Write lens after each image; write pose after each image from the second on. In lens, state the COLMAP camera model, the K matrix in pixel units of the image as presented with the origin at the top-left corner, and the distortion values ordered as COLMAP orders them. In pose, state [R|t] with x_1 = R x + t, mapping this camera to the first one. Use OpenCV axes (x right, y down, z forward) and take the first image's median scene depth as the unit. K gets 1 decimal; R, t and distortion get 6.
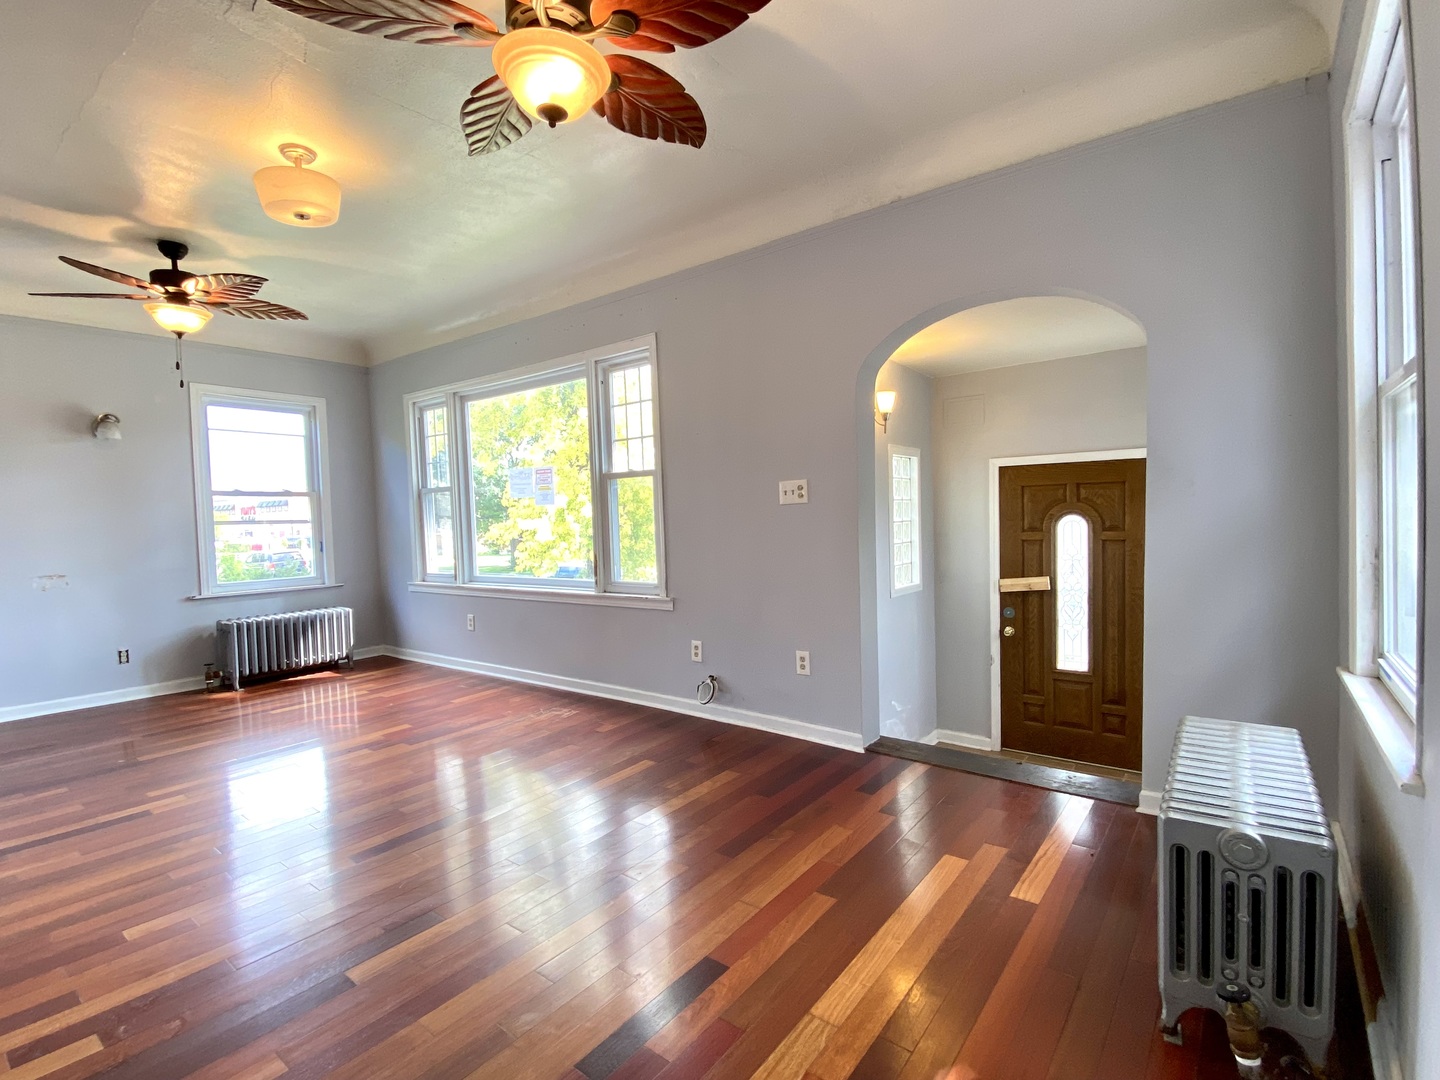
lens RADIAL K [[681.9, 0, 720.0], [0, 681.9, 540.0], [0, 0, 1]] dist [0.013305, 0.000024]
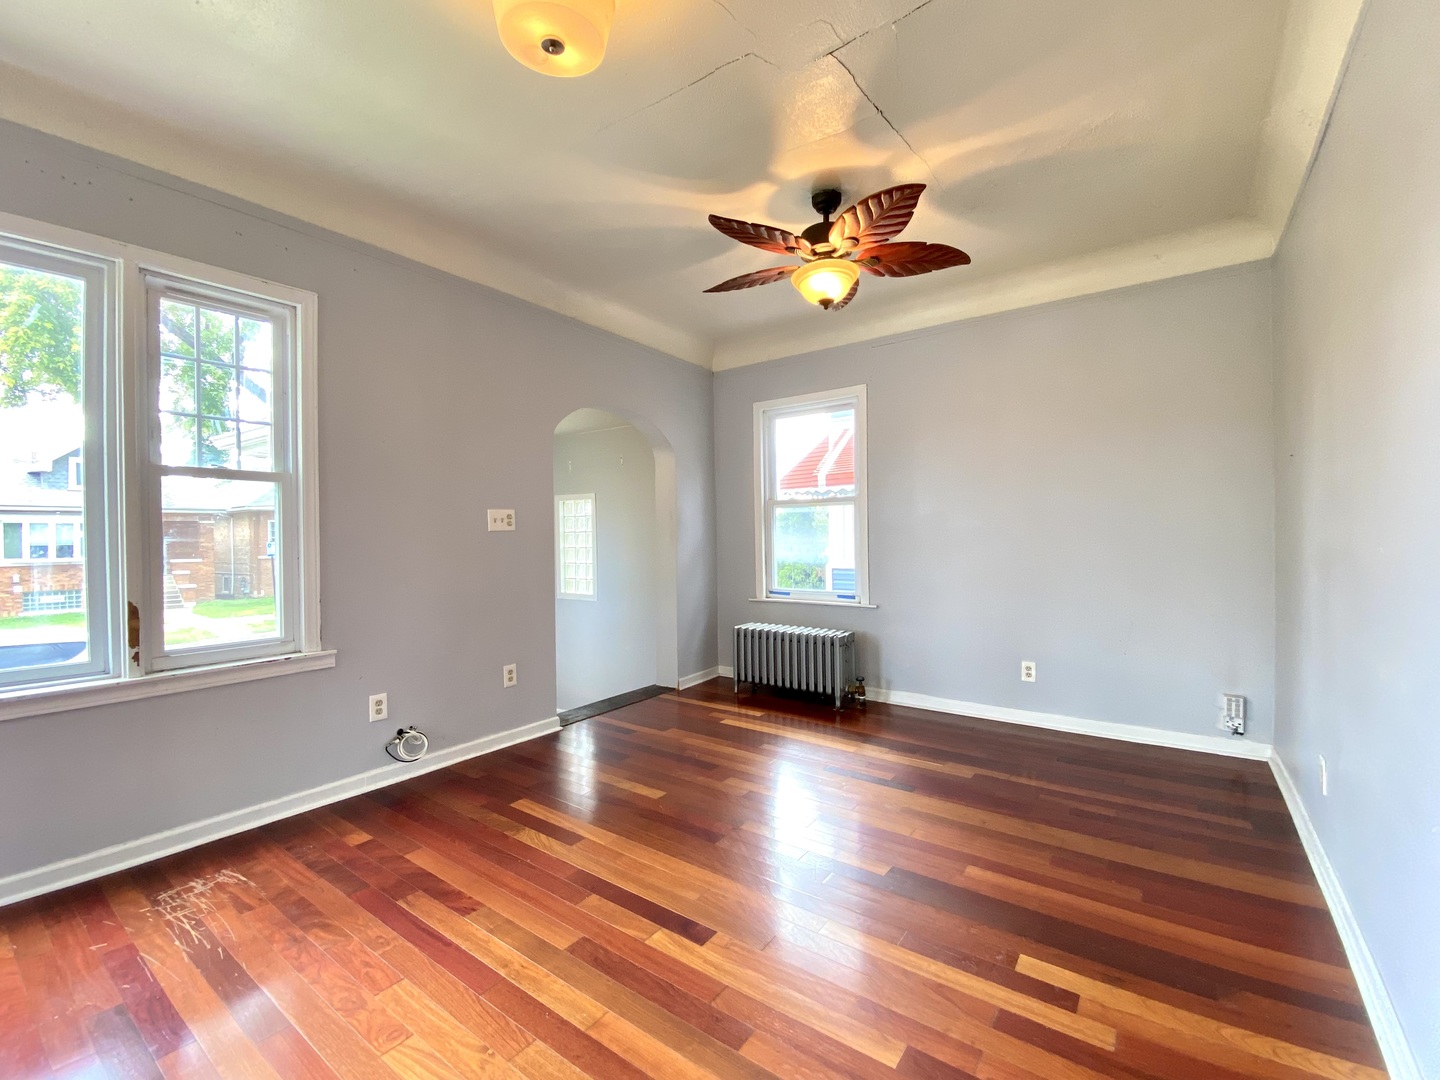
lens RADIAL K [[620.8, 0, 720.0], [0, 620.8, 540.0], [0, 0, 1]] dist [0.031070, -0.000133]
pose [[-0.013190, 0.028326, 0.999512, -0.884707], [0.055367, 0.998086, -0.027555, 0.008271], [-0.998379, 0.054977, -0.014733, 0.661599]]
